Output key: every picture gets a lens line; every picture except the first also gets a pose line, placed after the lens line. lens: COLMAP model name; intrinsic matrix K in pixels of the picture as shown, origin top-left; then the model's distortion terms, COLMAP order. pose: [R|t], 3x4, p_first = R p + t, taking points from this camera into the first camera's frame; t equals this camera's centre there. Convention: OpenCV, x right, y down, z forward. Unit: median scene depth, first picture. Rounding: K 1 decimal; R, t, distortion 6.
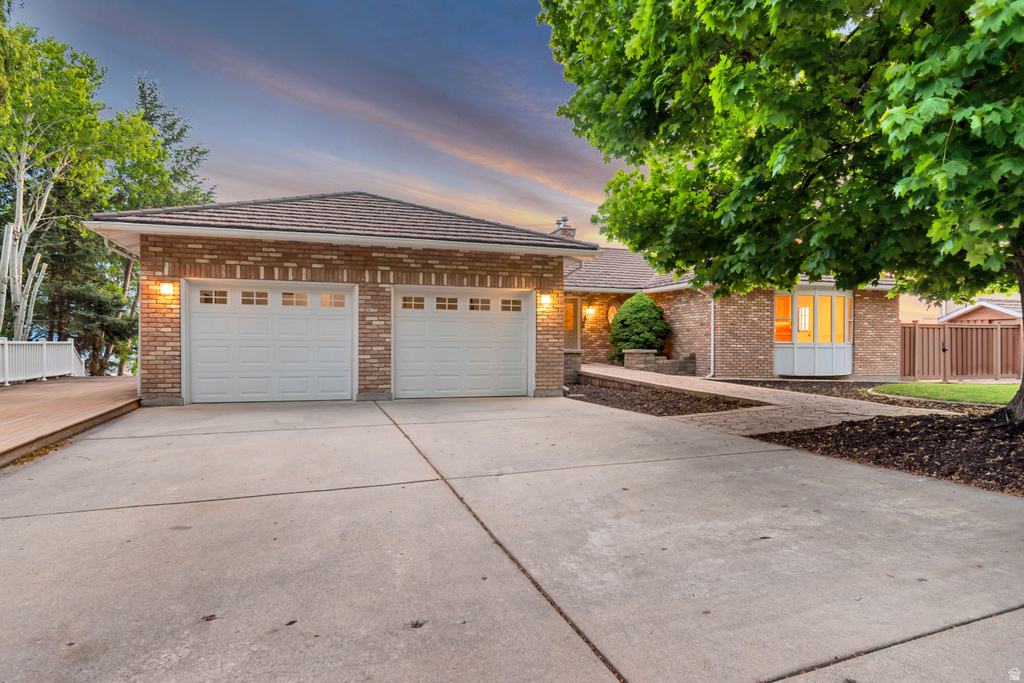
lens RADIAL K [[604.0, 0, 512.0], [0, 604.0, 341.5], [0, 0, 1]] dist [0.005872, -0.000301]
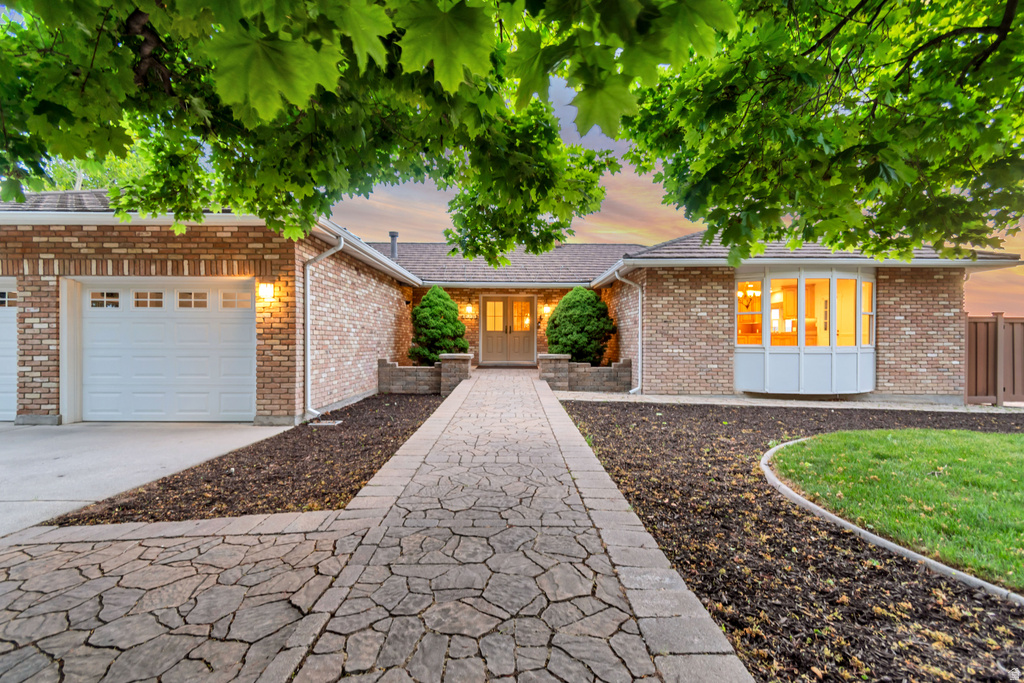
lens RADIAL K [[455.4, 0, 512.0], [0, 455.4, 341.5], [0, 0, 1]] dist [0.001374, 0.000273]
pose [[0.950930, -0.002368, -0.309396, 0.540443], [0.003577, 0.999988, 0.003340, -0.010182], [0.309385, -0.004283, 0.950927, 0.618319]]
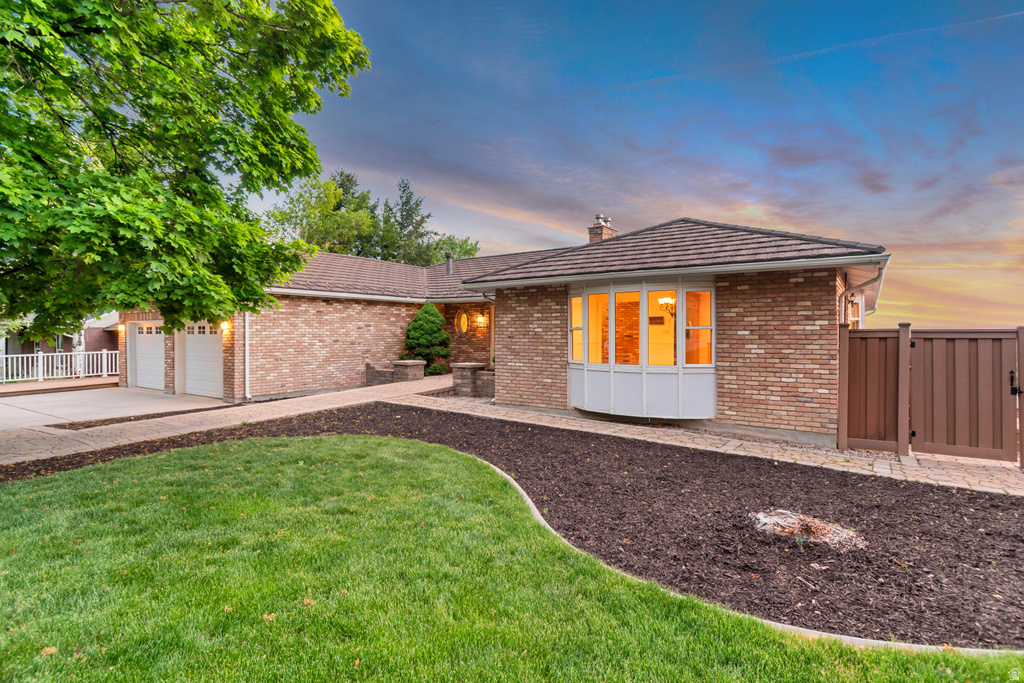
lens RADIAL K [[506.9, 0, 513.3], [0, 506.9, 331.7], [0, 0, 1]] dist [0.000332, -0.000353]
pose [[0.609909, -0.007820, -0.792433, 1.361816], [0.008962, 0.999955, -0.002970, -0.050966], [0.792421, -0.005290, 0.609952, 0.894989]]
